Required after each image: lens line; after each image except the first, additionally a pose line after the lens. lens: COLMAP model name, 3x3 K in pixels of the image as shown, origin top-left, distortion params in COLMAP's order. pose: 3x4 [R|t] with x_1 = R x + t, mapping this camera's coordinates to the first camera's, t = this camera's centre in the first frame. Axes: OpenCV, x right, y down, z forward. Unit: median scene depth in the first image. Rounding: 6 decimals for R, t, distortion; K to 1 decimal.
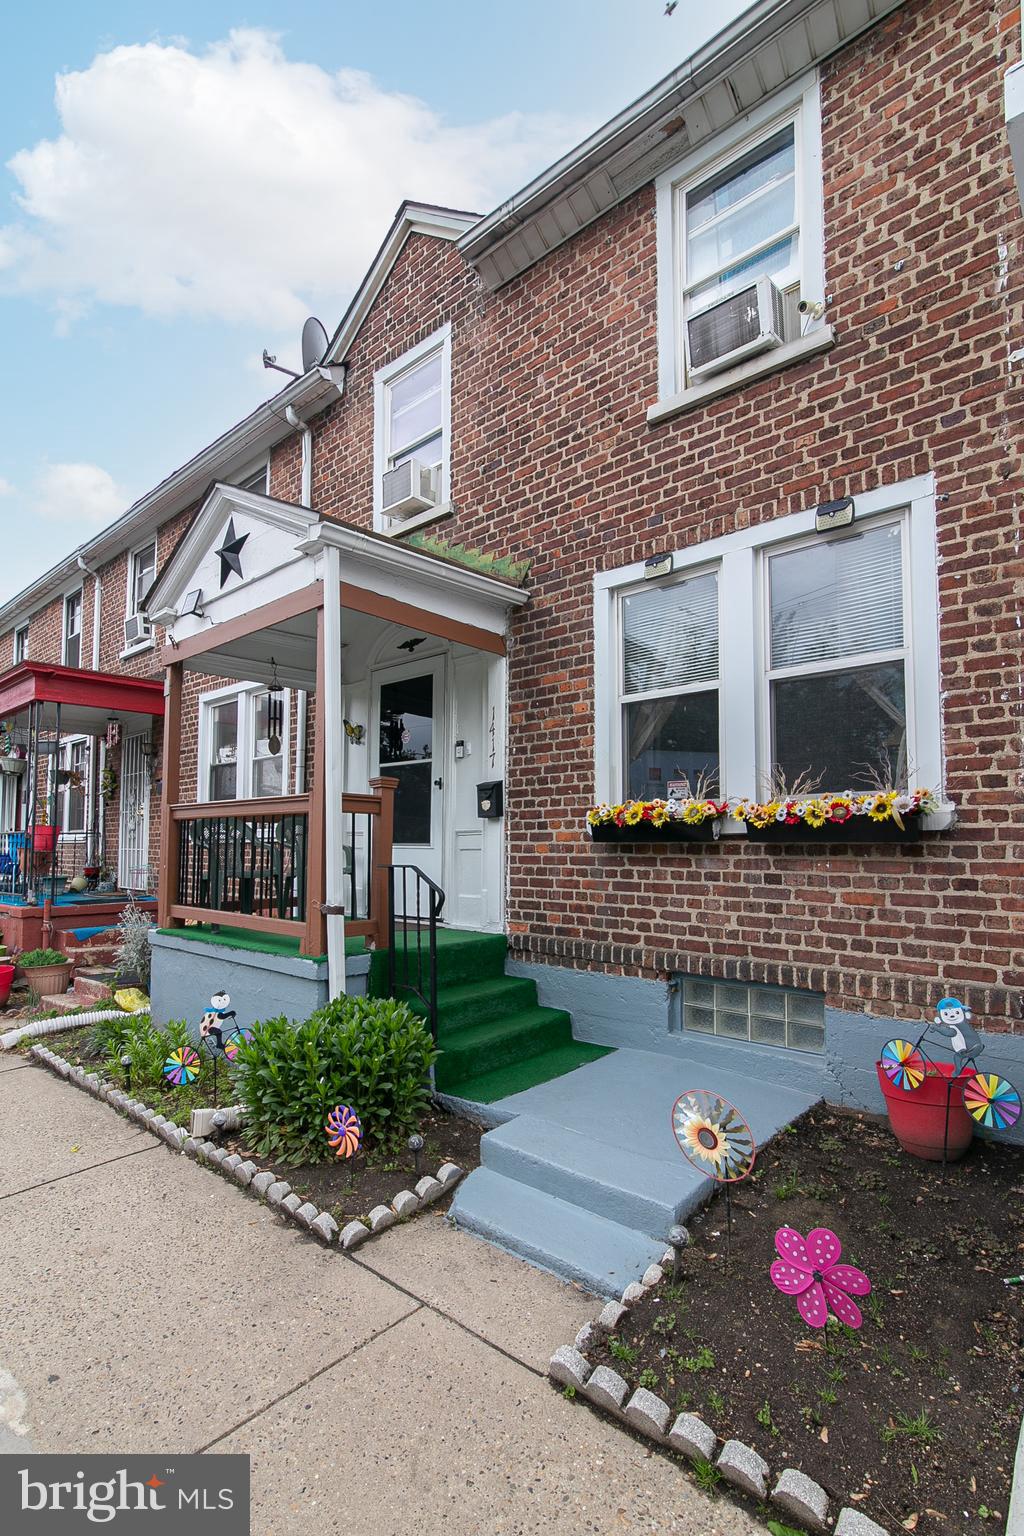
lens RADIAL K [[709.1, 0, 511.3], [0, 709.1, 805.7], [0, 0, 1]] dist [0.001086, 0.000578]
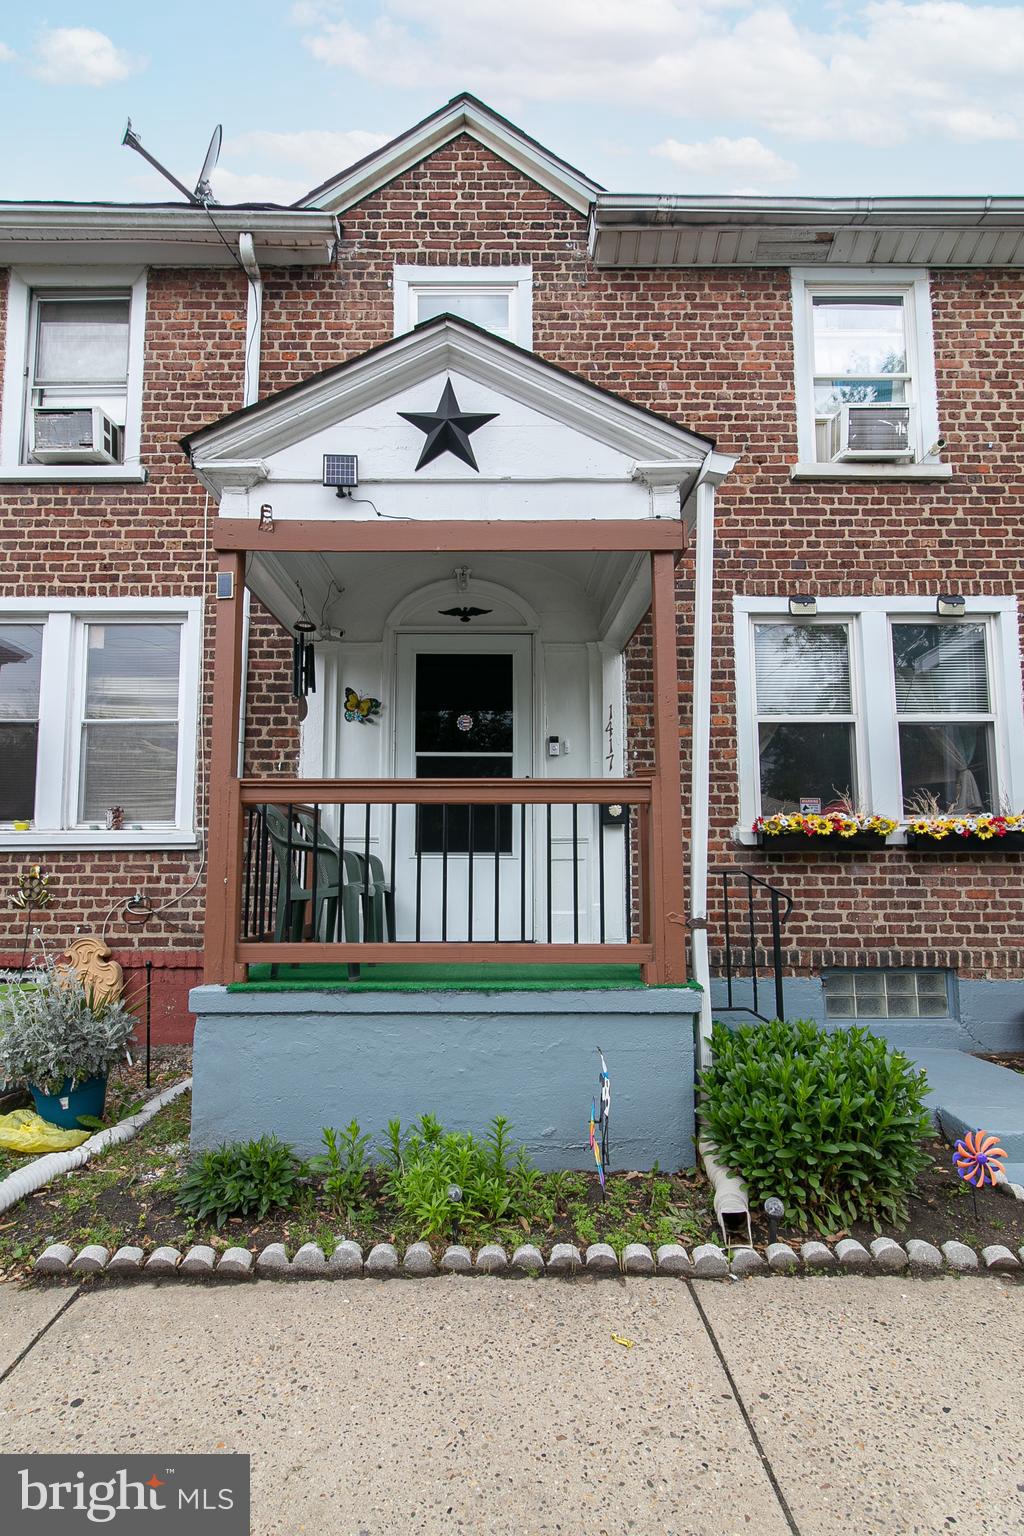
lens RADIAL K [[693.2, 0, 511.3], [0, 693.2, 818.5], [0, 0, 1]] dist [0.001988, 0.000272]
pose [[0.749102, 0.054462, 0.660212, -0.907868], [-0.035302, 0.998481, -0.042312, 0.065355], [-0.661513, 0.008390, 0.749887, 0.522916]]
